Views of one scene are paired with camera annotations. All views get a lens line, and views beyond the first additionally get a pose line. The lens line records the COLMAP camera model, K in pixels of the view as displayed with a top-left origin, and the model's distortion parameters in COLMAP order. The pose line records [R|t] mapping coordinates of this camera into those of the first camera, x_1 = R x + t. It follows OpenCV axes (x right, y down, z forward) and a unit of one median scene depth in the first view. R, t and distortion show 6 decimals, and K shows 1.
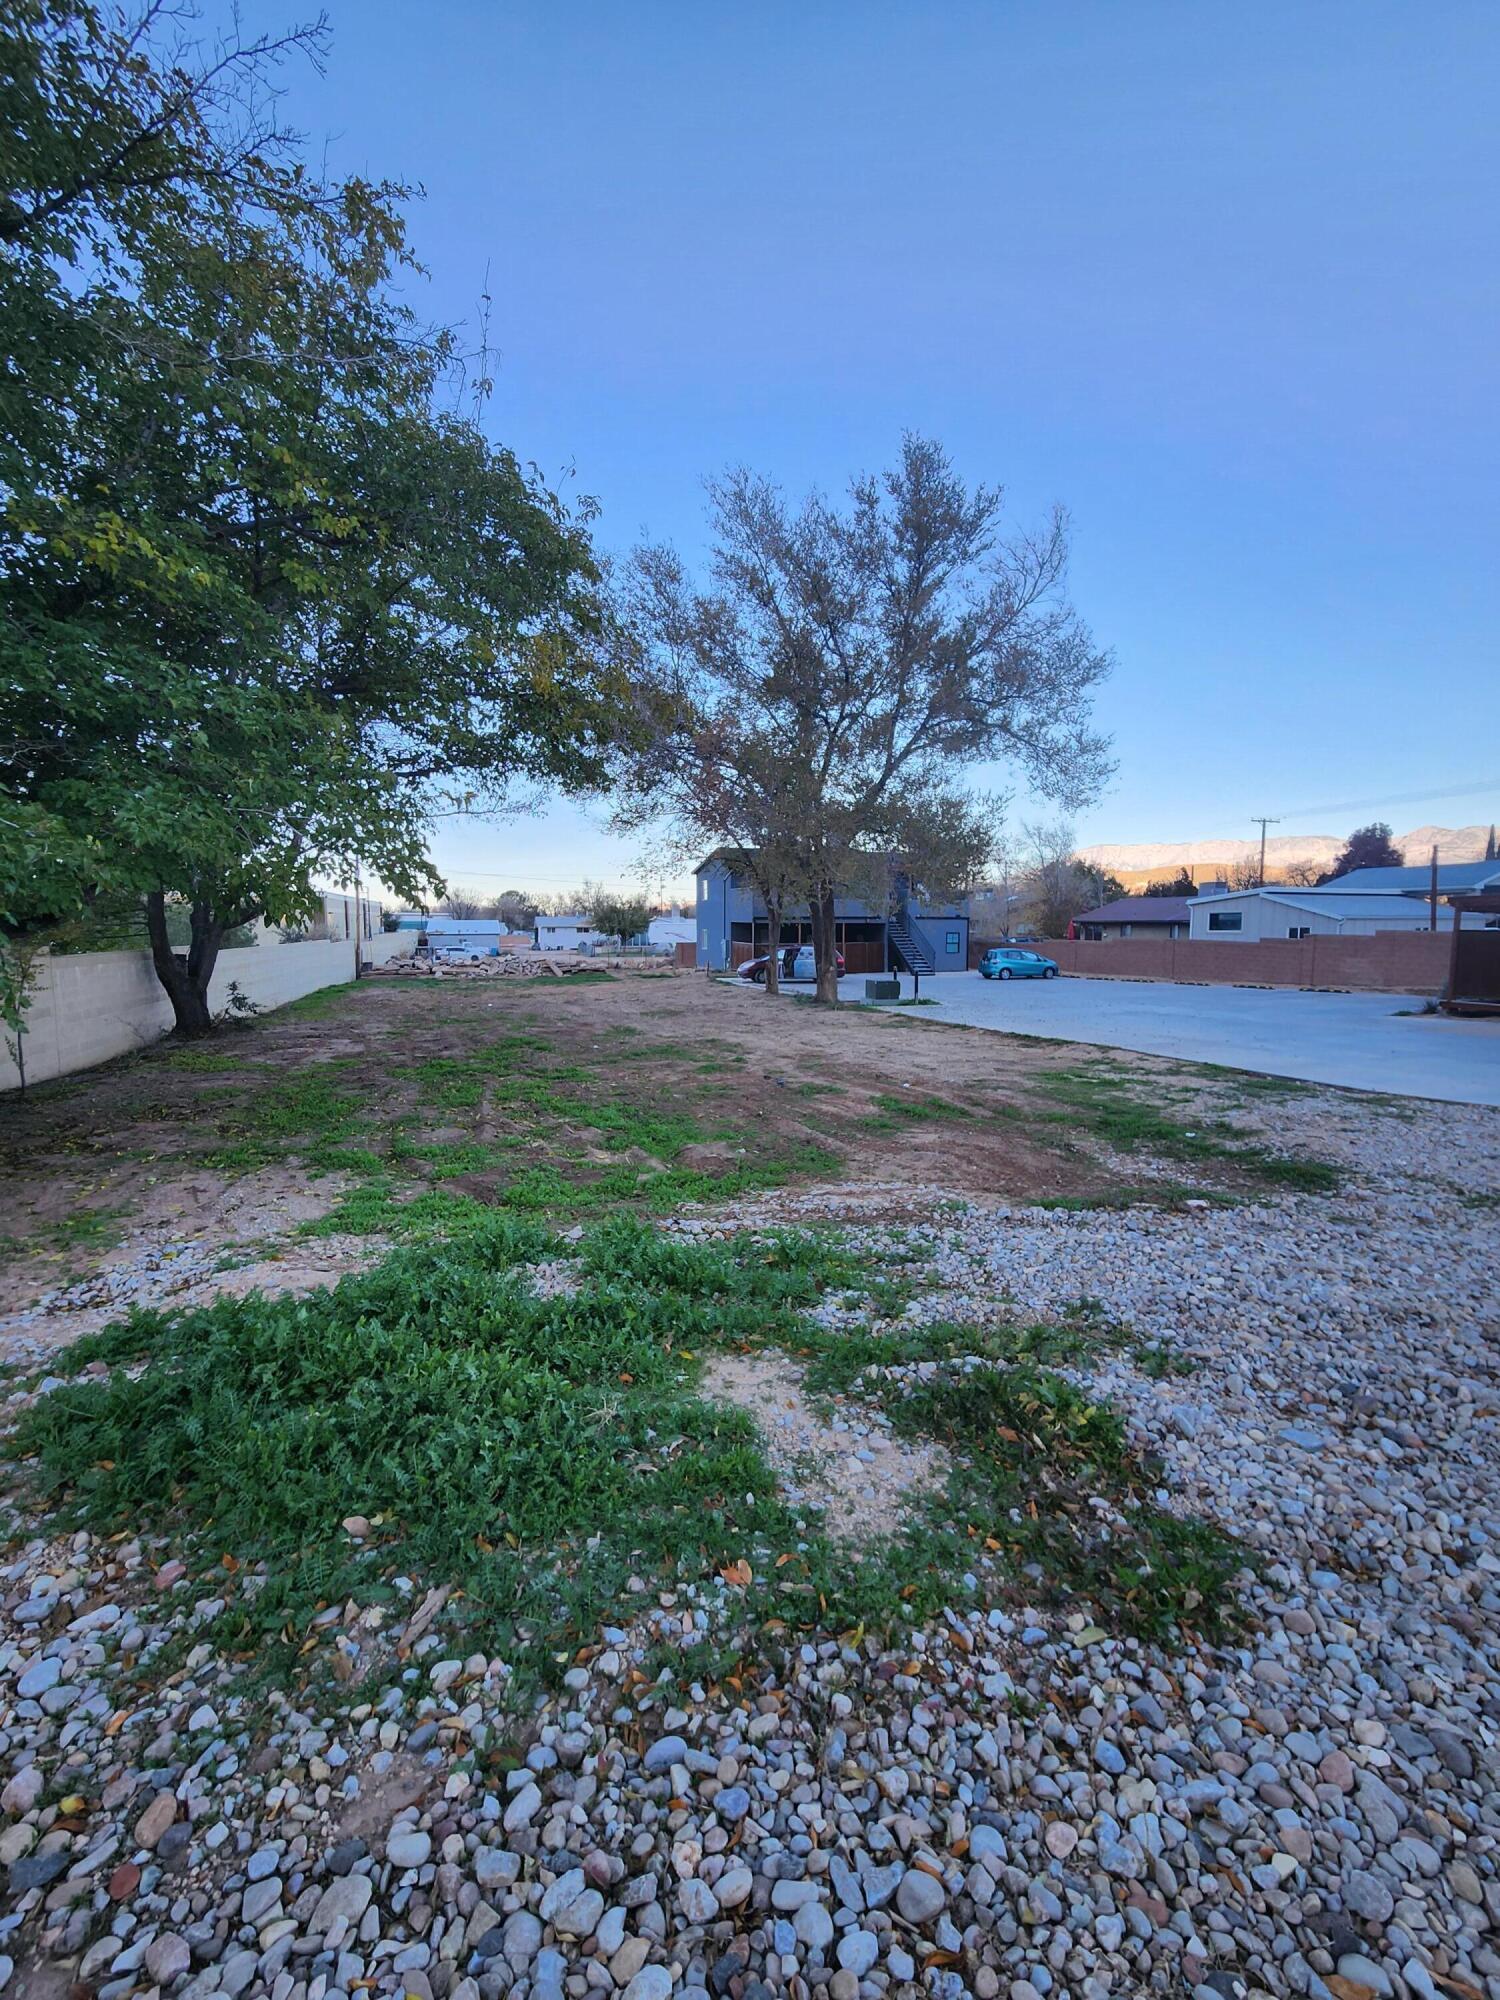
lens RADIAL K [[809.7, 0, 743.2], [0, 809.7, 988.8], [0, 0, 1]] dist [-0.007080, 0.002881]
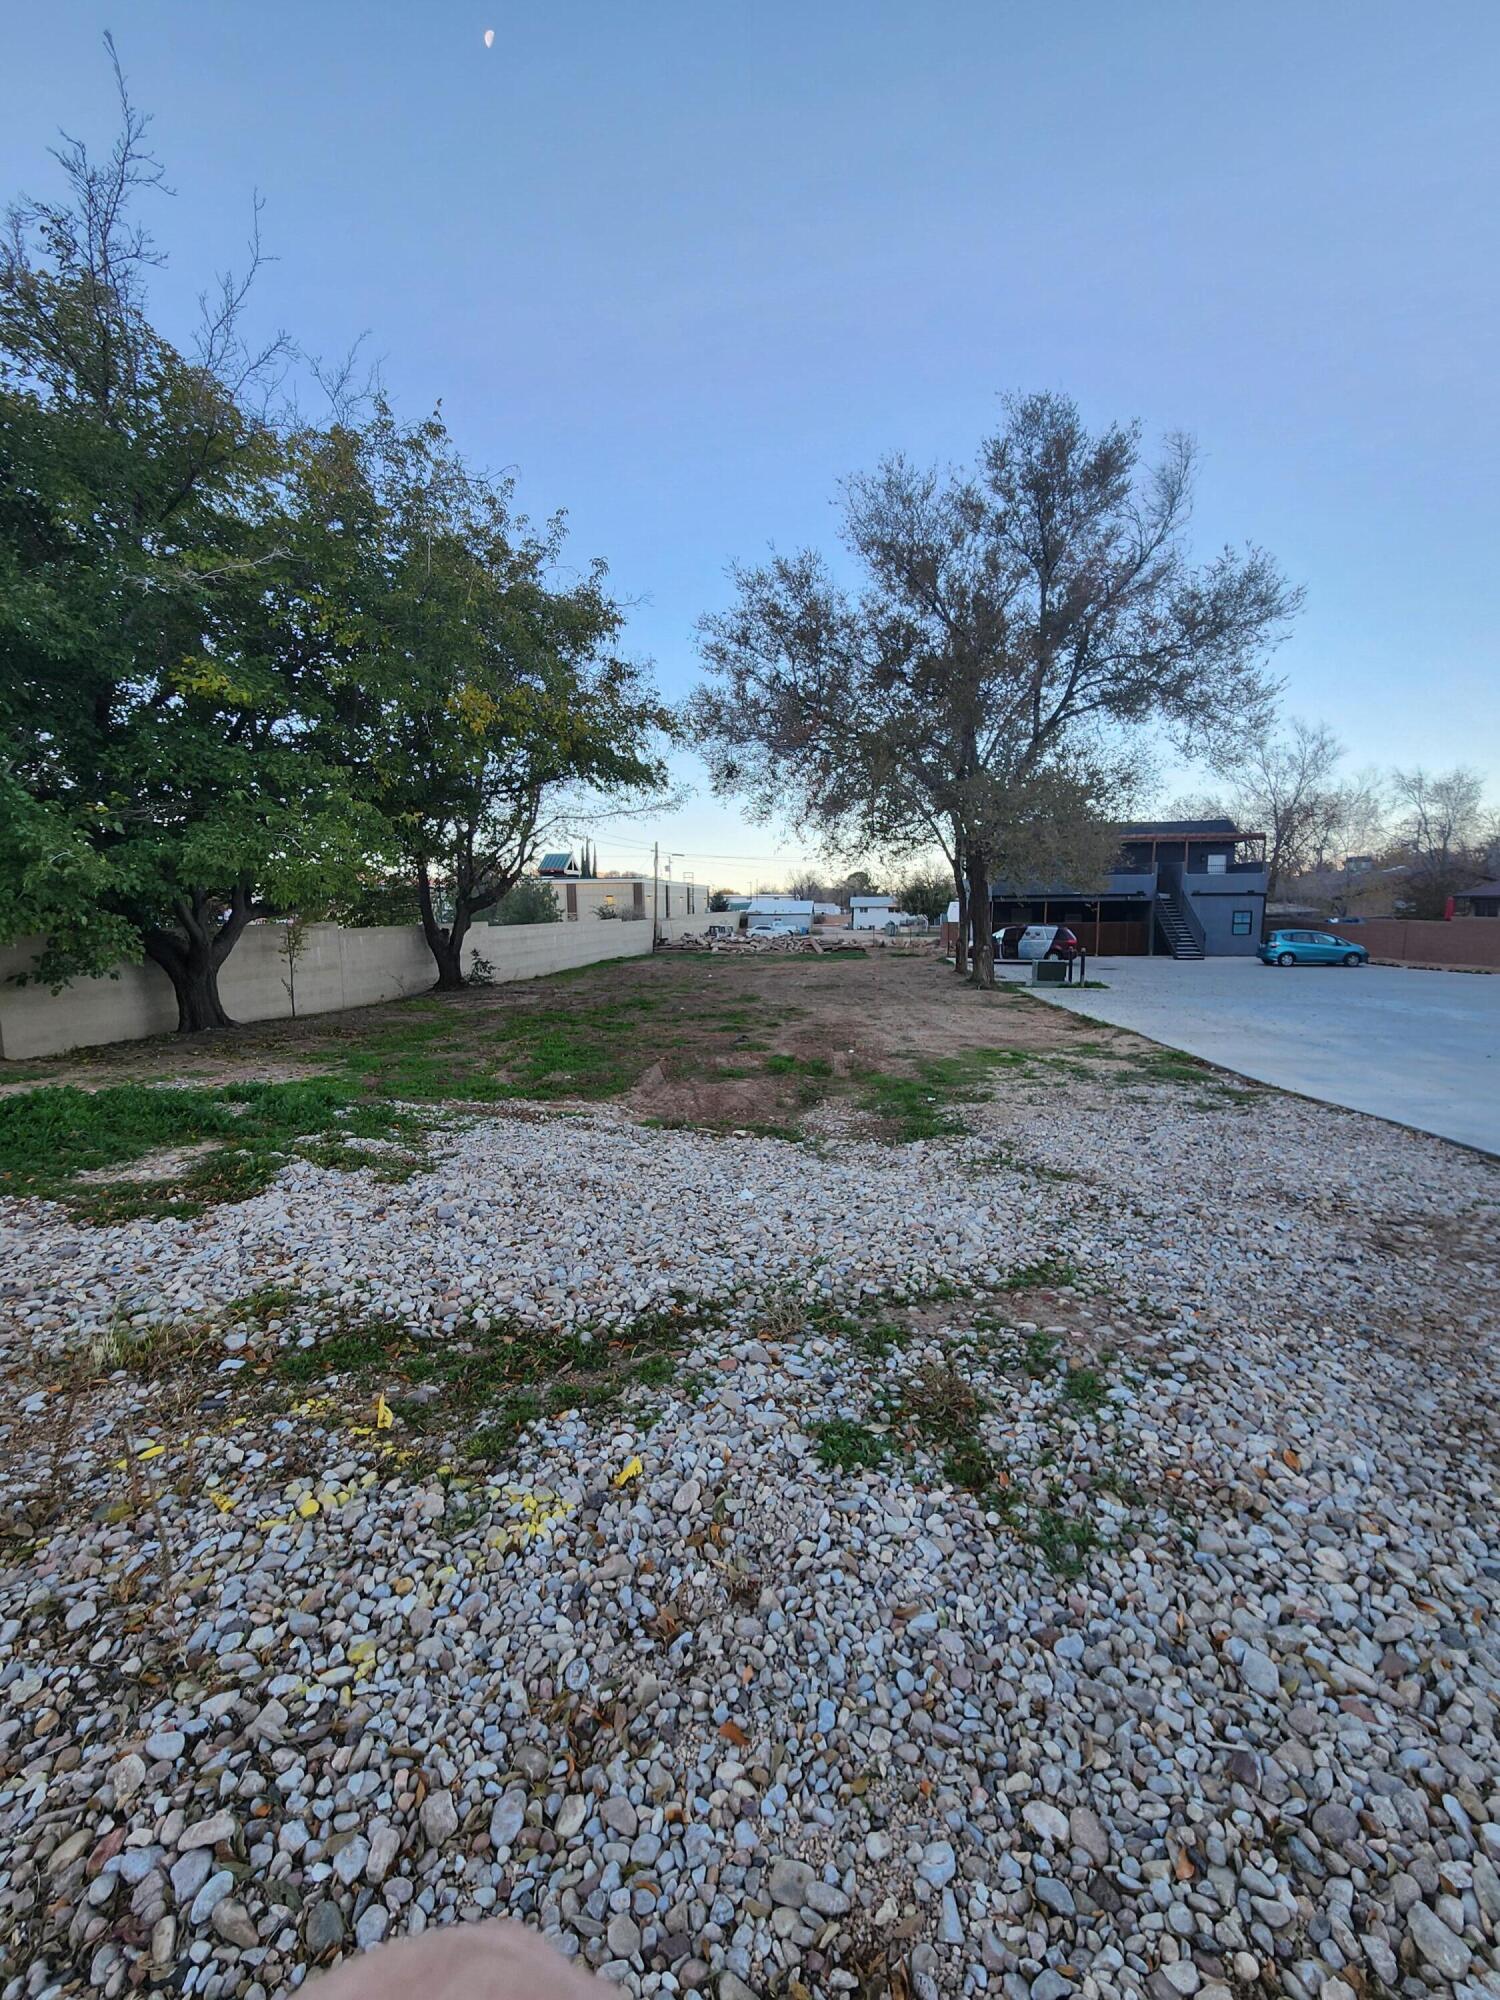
lens RADIAL K [[809.7, 0, 738.9], [0, 809.7, 994.3], [0, 0, 1]] dist [-0.007080, 0.002881]
pose [[0.908654, 0.039978, -0.415632, 0.716132], [-0.027188, 0.998958, 0.036647, 0.011848], [0.416664, -0.021999, 0.908794, -0.070765]]
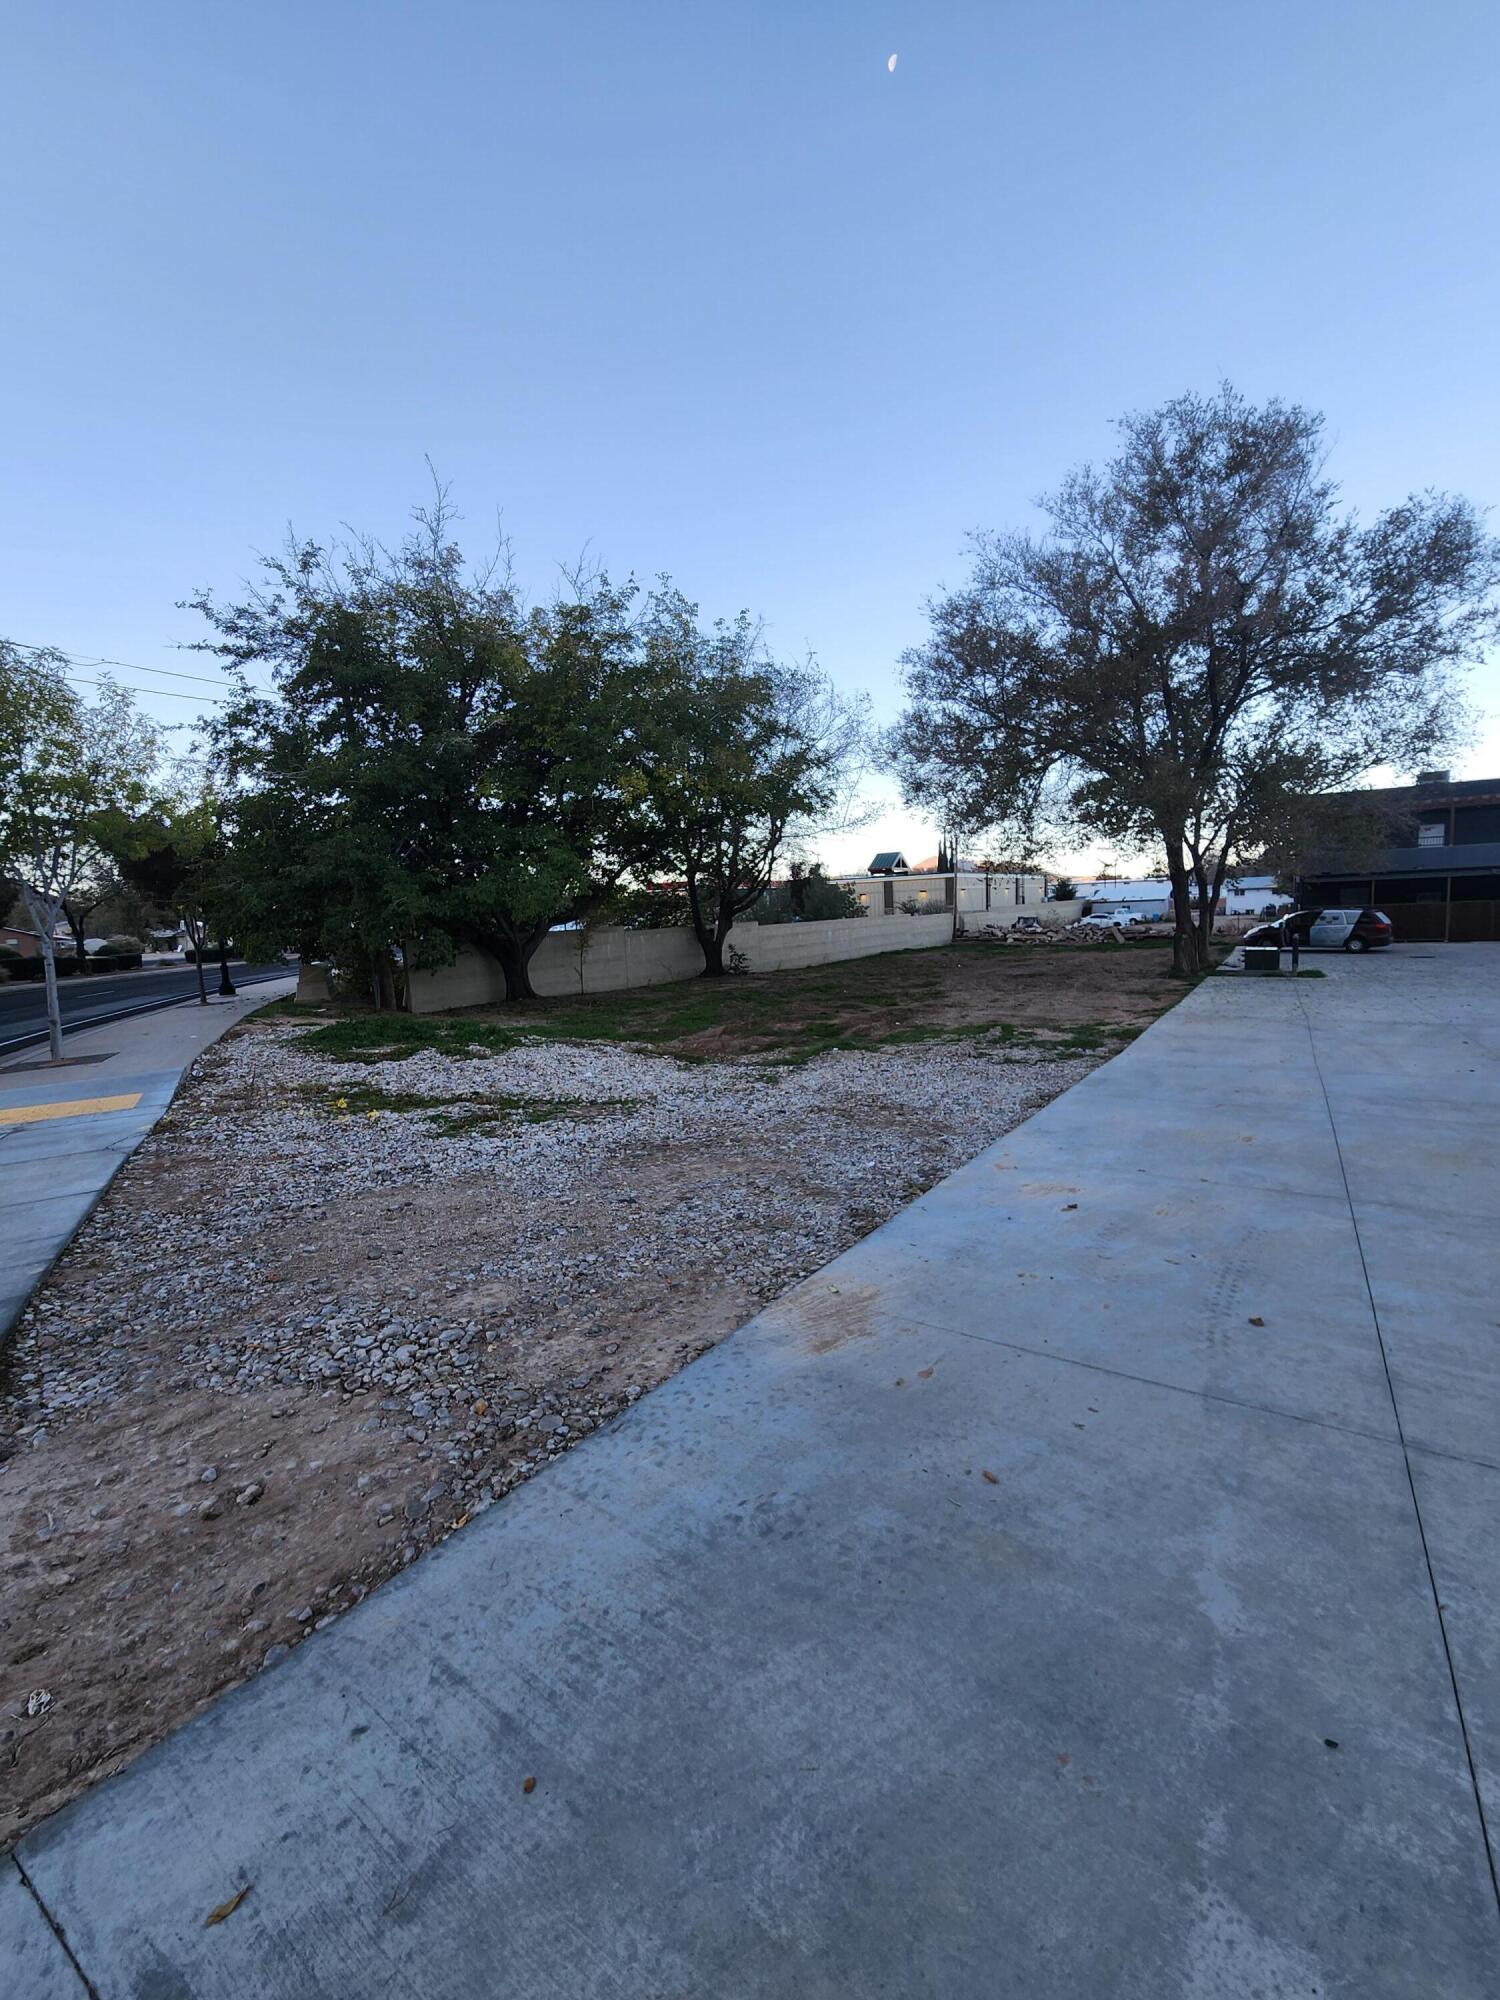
lens RADIAL K [[809.7, 0, 744.4], [0, 809.7, 990.2], [0, 0, 1]] dist [-0.007080, 0.002881]
pose [[0.641421, 0.050908, -0.765498, 1.495645], [-0.017773, 0.998514, 0.051512, -0.000364], [0.766983, -0.019436, 0.641373, -0.117957]]
